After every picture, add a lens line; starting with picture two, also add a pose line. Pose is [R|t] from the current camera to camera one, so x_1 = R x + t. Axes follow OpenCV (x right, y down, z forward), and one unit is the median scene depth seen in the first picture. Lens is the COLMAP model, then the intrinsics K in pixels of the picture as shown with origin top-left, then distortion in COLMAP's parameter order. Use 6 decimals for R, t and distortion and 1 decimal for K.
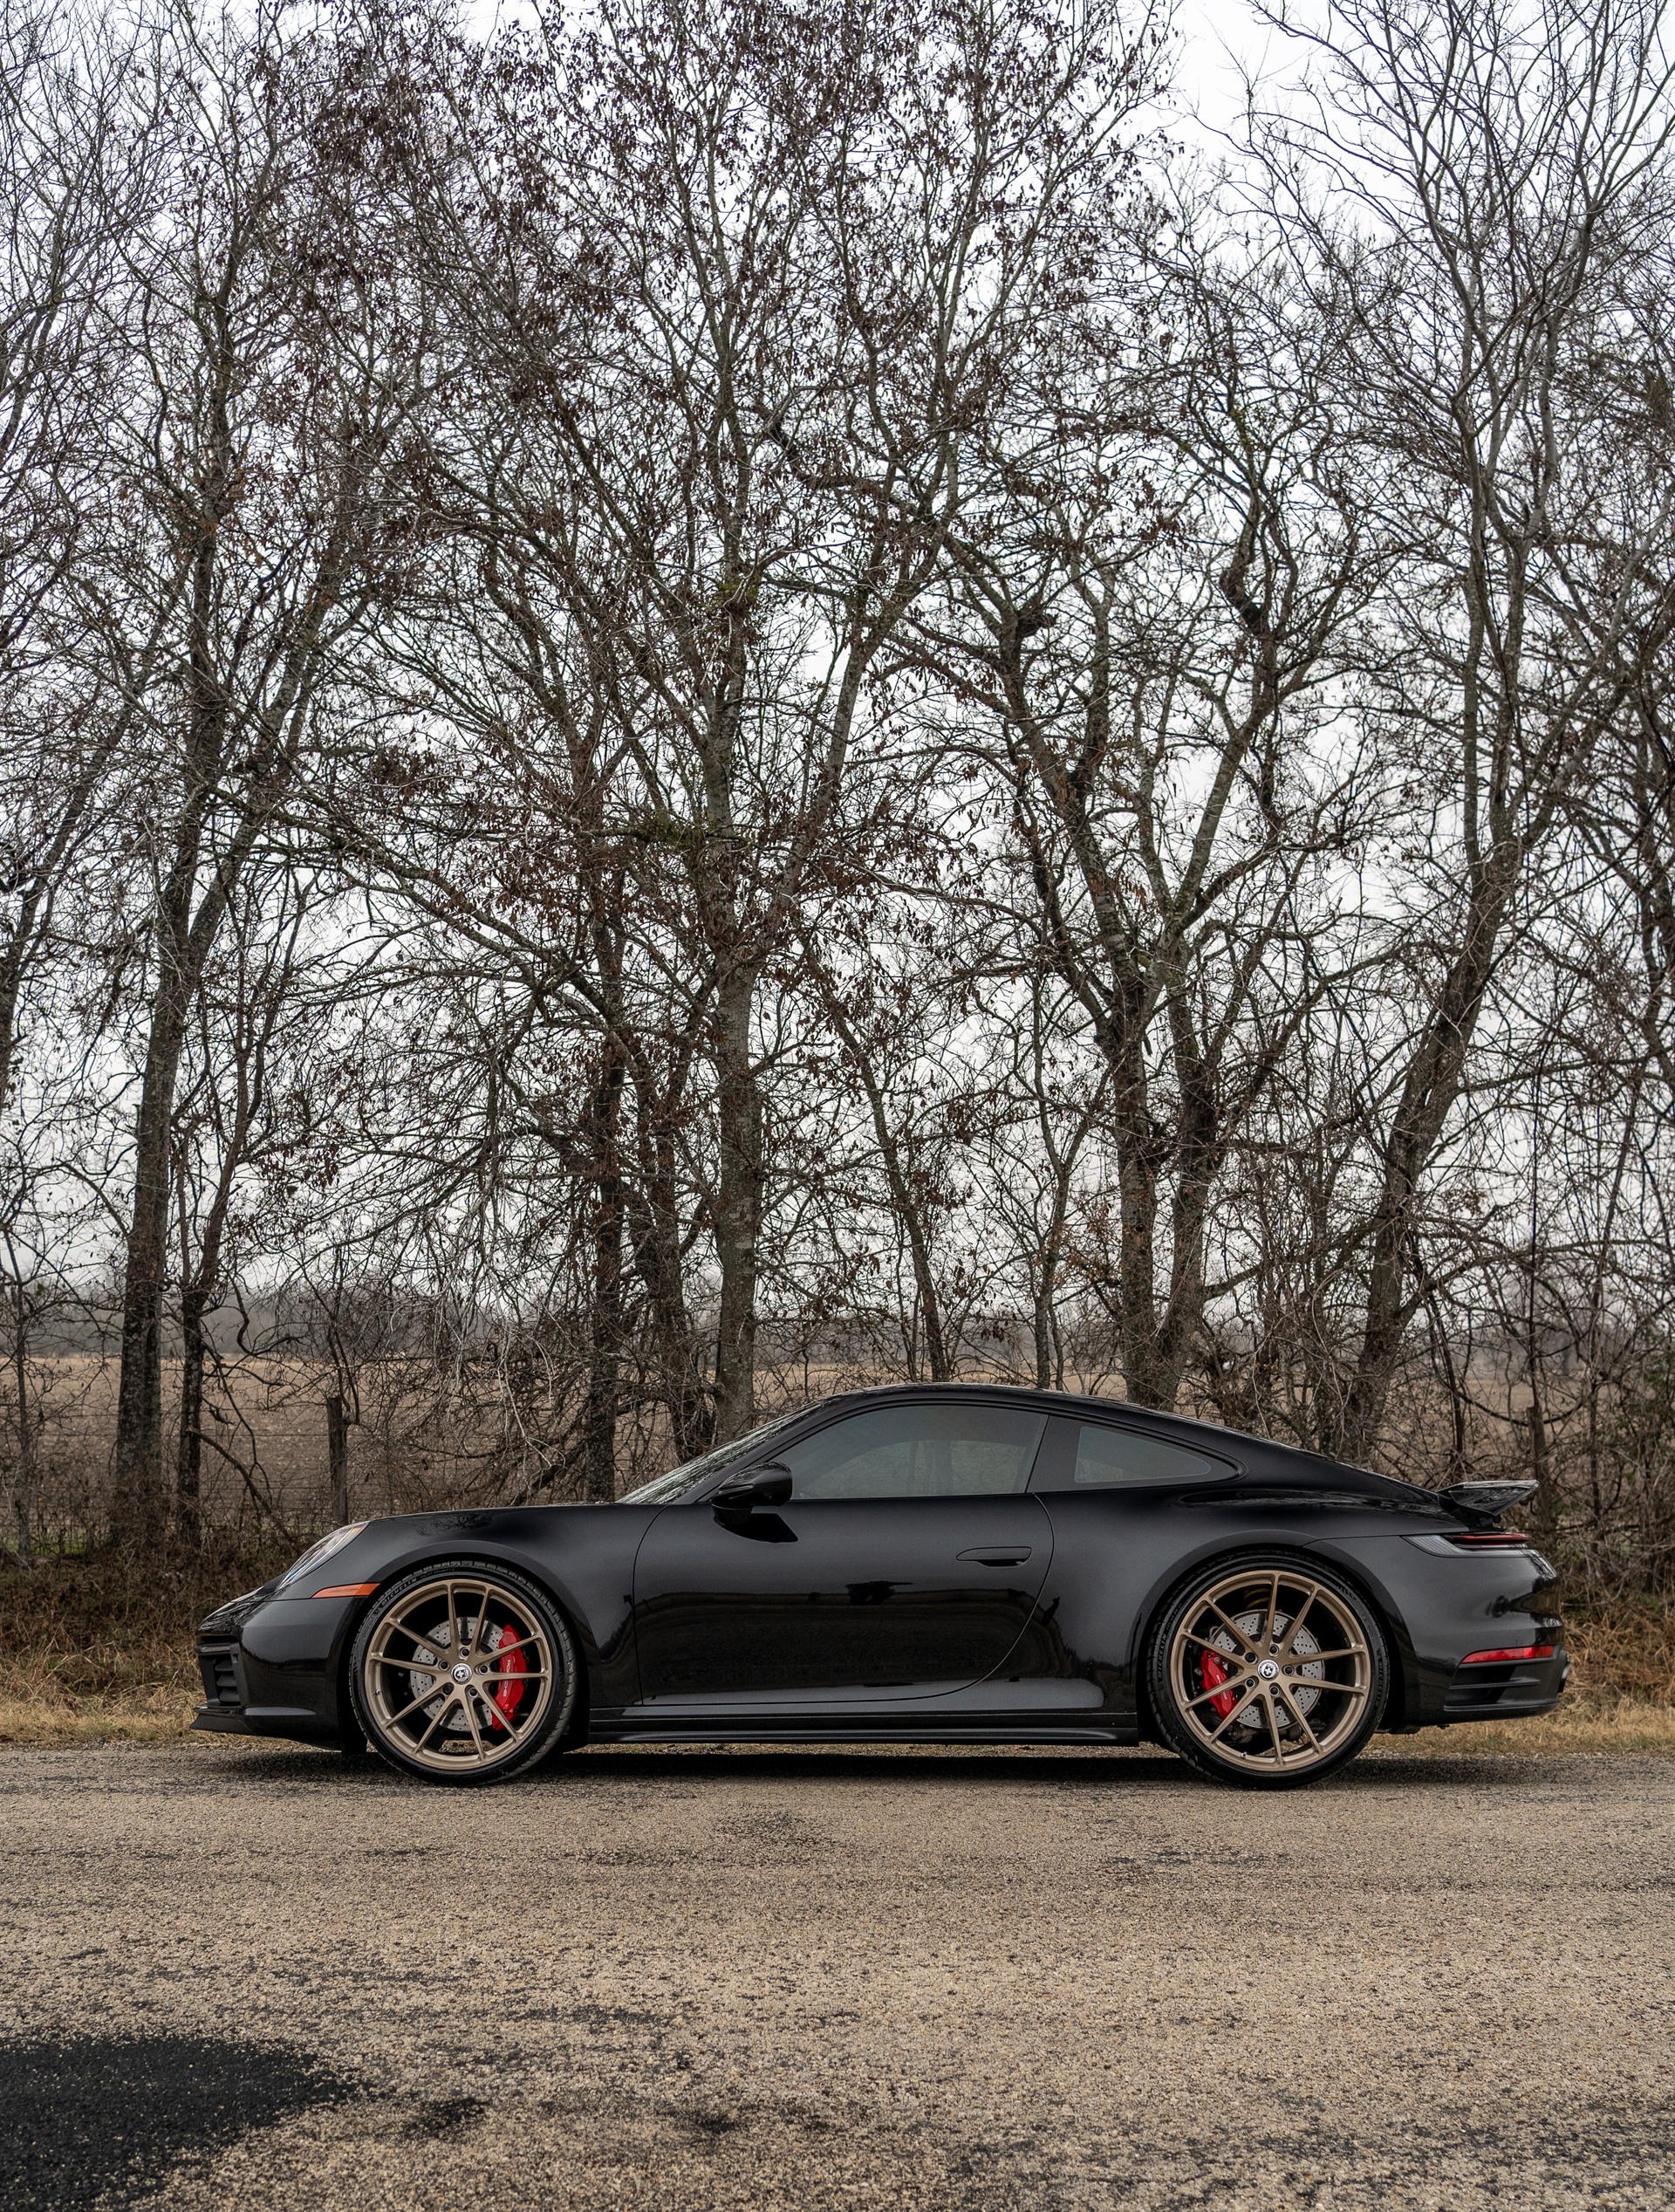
lens RADIAL K [[2765.3, 0, 840.5], [0, 2765.3, 1204.1], [0, 0, 1]] dist [0.000829, 0.000000]
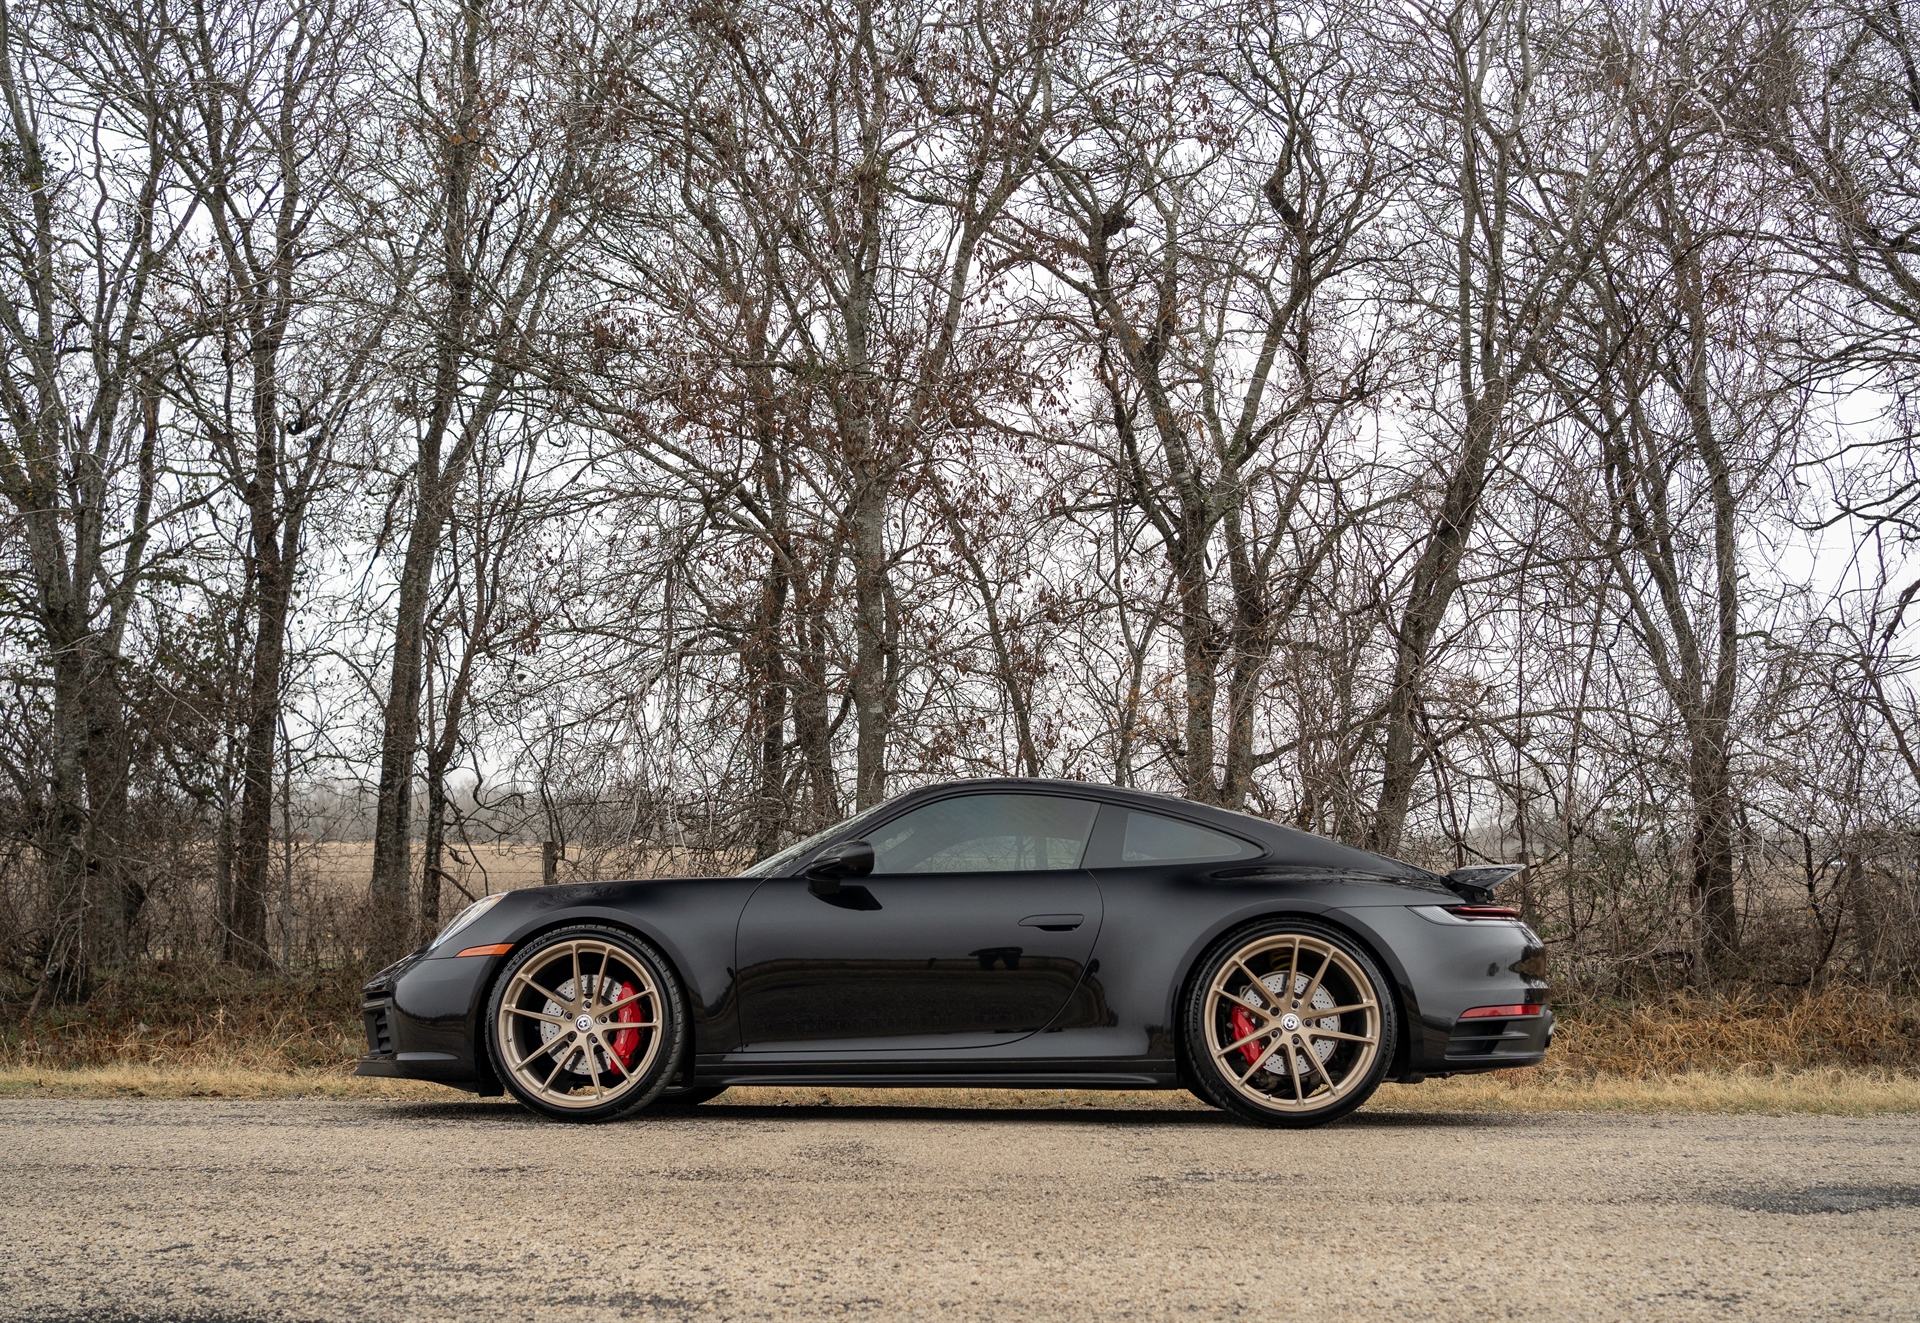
lens RADIAL K [[2059.5, 0, 999.2], [0, 2059.5, 641.2], [0, 0, 1]] dist [0.005226, 0.000000]
pose [[0.999991, 0.003670, -0.002201, 0.022481], [-0.003791, 0.998323, -0.057768, 0.038221], [0.001985, 0.057776, 0.998328, 0.089172]]
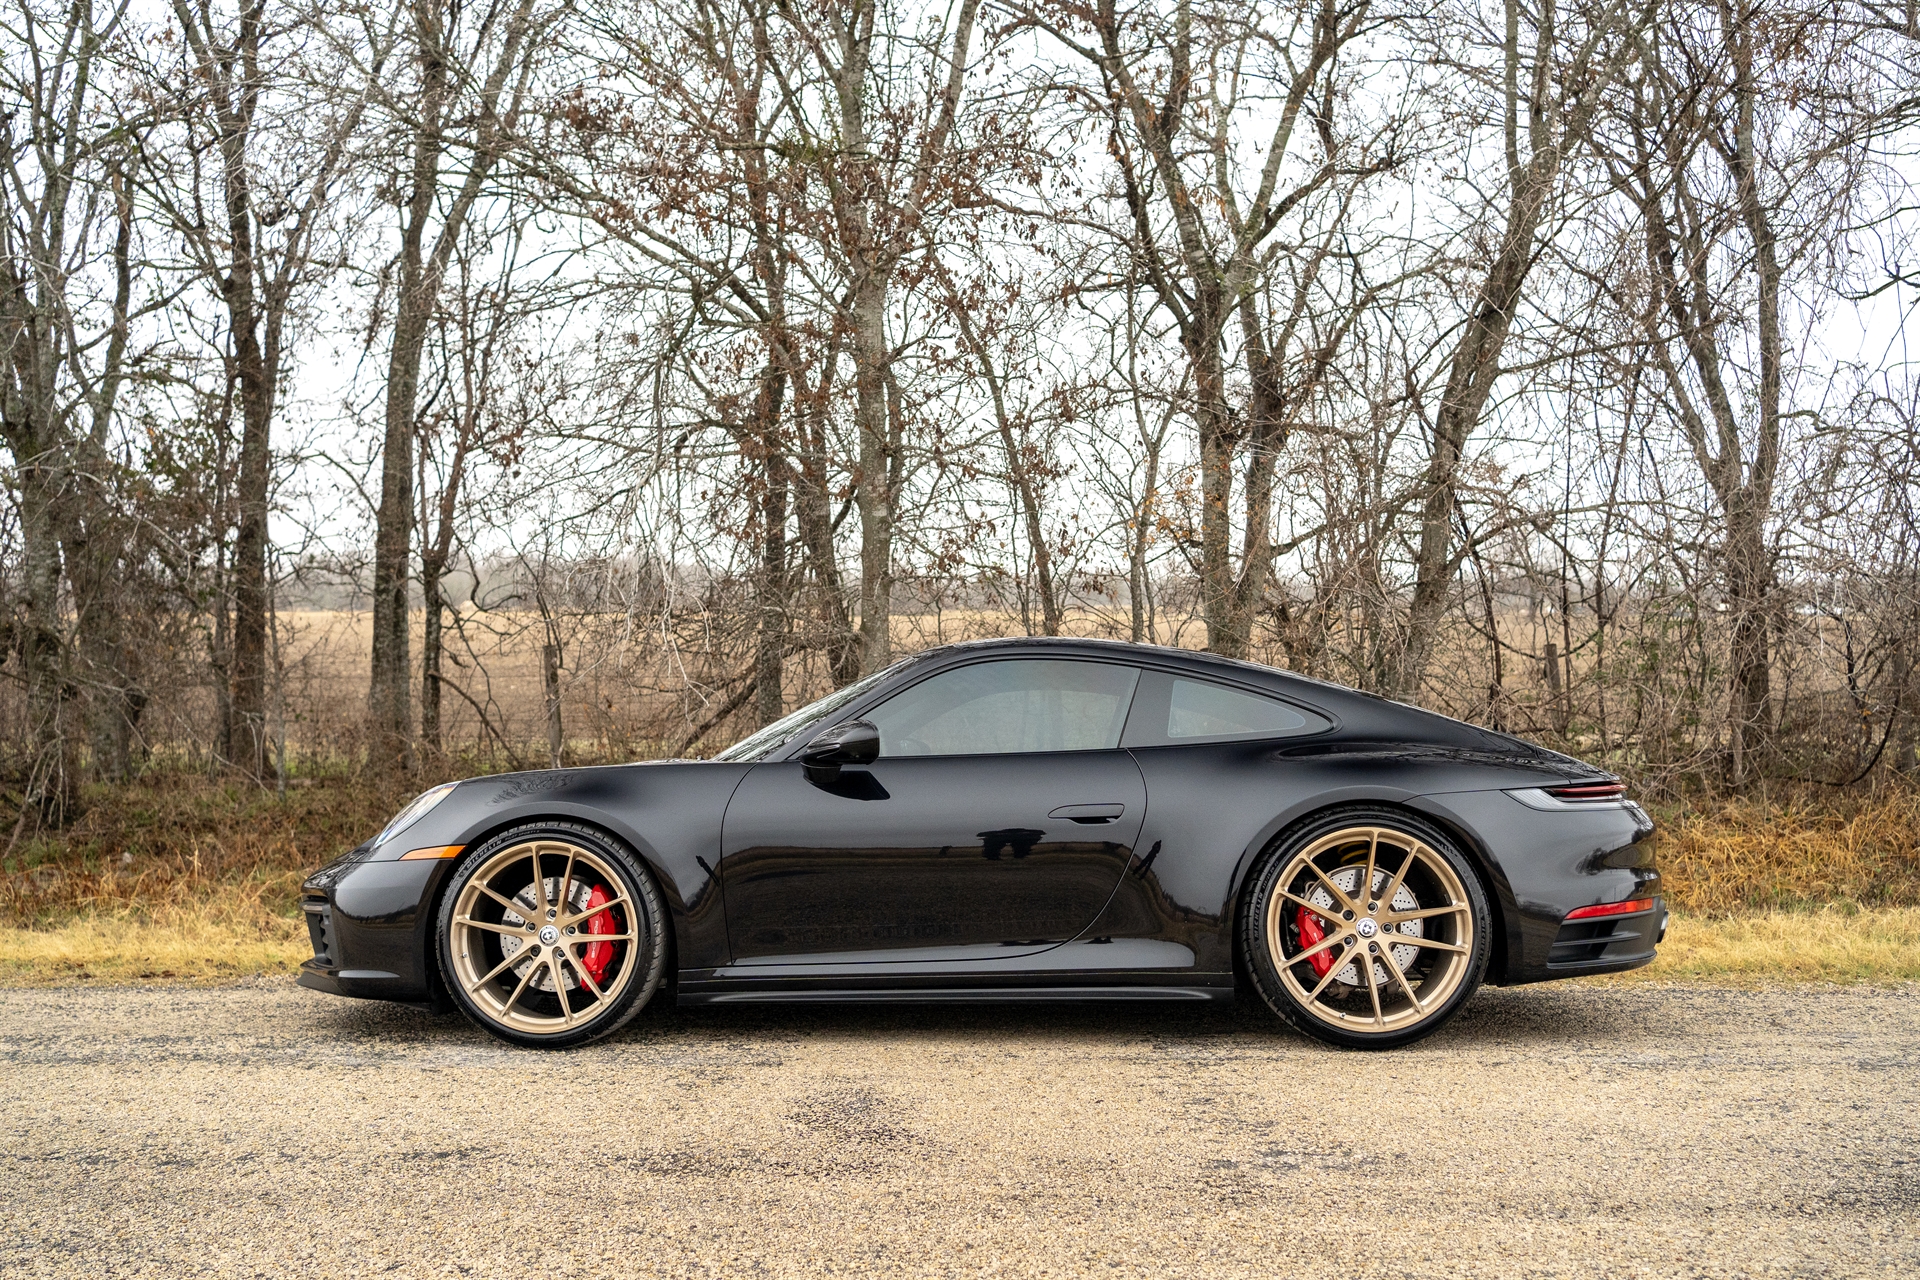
lens RADIAL K [[1891.5, 0, 956.6], [0, 1891.5, 591.1], [0, 0, 1]] dist [0.009170, 0.000000]
pose [[0.999691, -0.008854, -0.023232, 0.016260], [0.009979, 0.998759, 0.048799, 0.009318], [0.022771, -0.049016, 0.998538, 0.208658]]
